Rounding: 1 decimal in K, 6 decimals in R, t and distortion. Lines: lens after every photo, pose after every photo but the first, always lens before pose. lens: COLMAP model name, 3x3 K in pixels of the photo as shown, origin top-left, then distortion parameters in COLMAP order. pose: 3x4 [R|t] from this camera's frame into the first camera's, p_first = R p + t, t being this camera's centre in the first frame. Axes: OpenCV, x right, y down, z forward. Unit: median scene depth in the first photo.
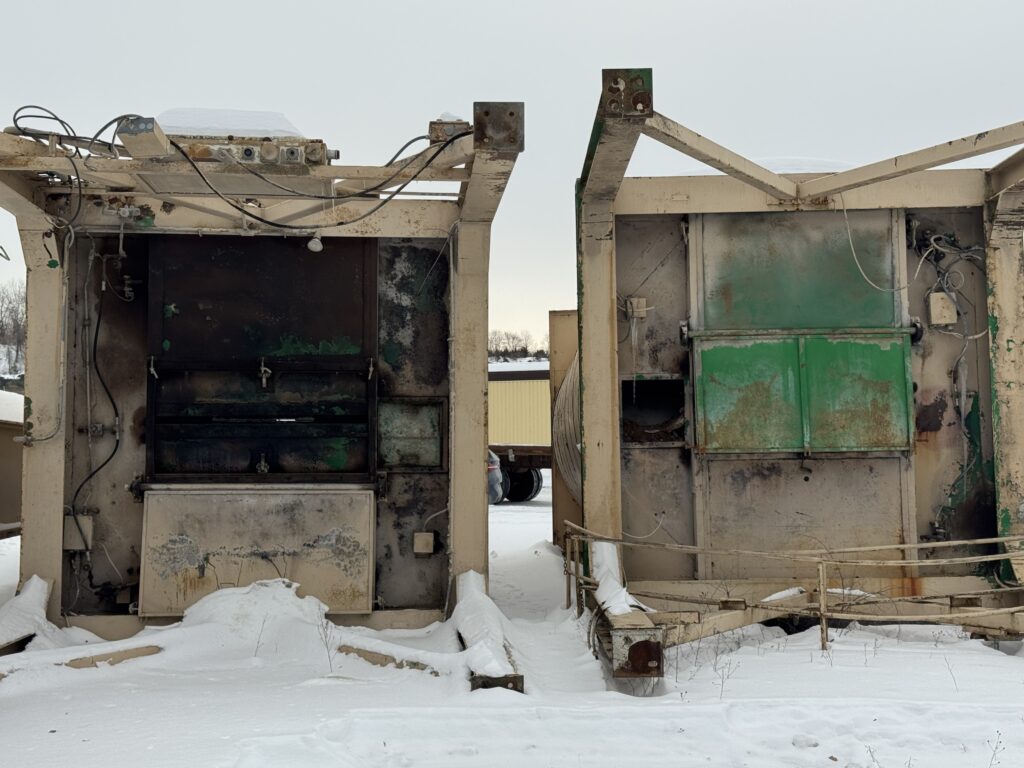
lens RADIAL K [[1472.0, 0, 516.0], [0, 1472.0, 380.9], [0, 0, 1]] dist [0.062575, 0.000000]
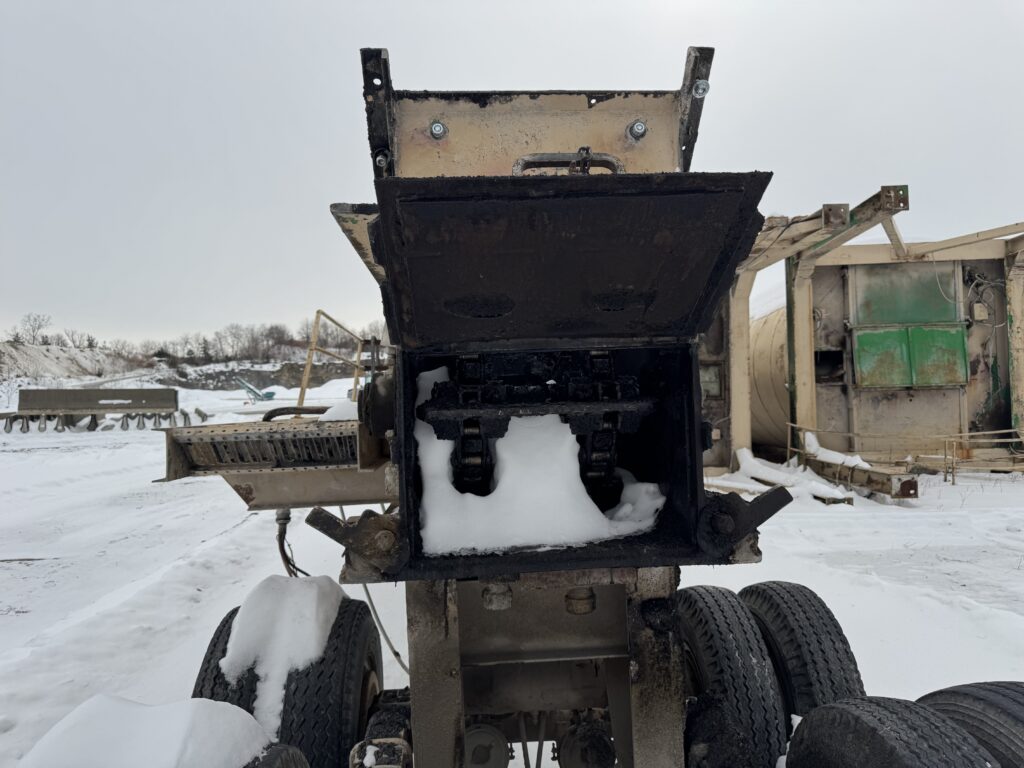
lens RADIAL K [[721.4, 0, 503.1], [0, 721.4, 399.4], [0, 0, 1]] dist [0.035760, -0.041317]
pose [[0.998797, -0.011638, -0.047633, -0.298416], [0.013981, 0.998694, 0.049149, 0.010521], [0.046998, -0.049756, 0.997655, 0.012256]]
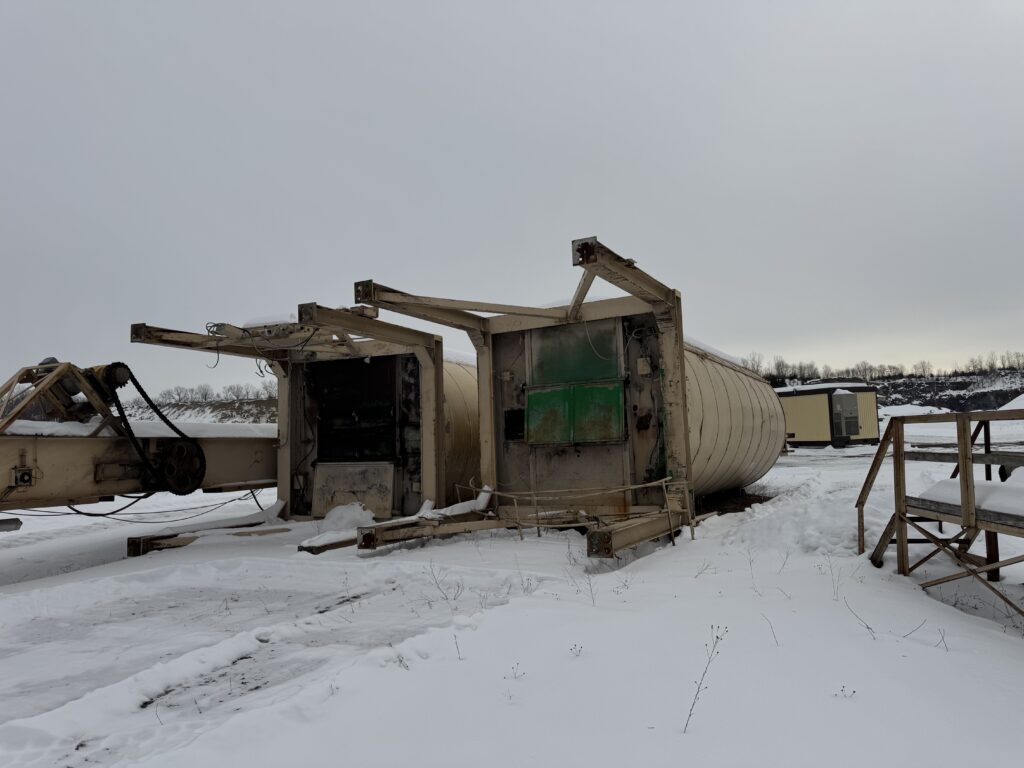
lens RADIAL K [[721.4, 0, 532.3], [0, 721.4, 389.5], [0, 0, 1]] dist [0.035760, -0.041317]
pose [[0.876819, -0.059103, -0.477174, 0.618400], [0.051490, 0.998251, -0.029030, 0.001364], [0.478055, 0.000884, 0.878329, 0.105760]]
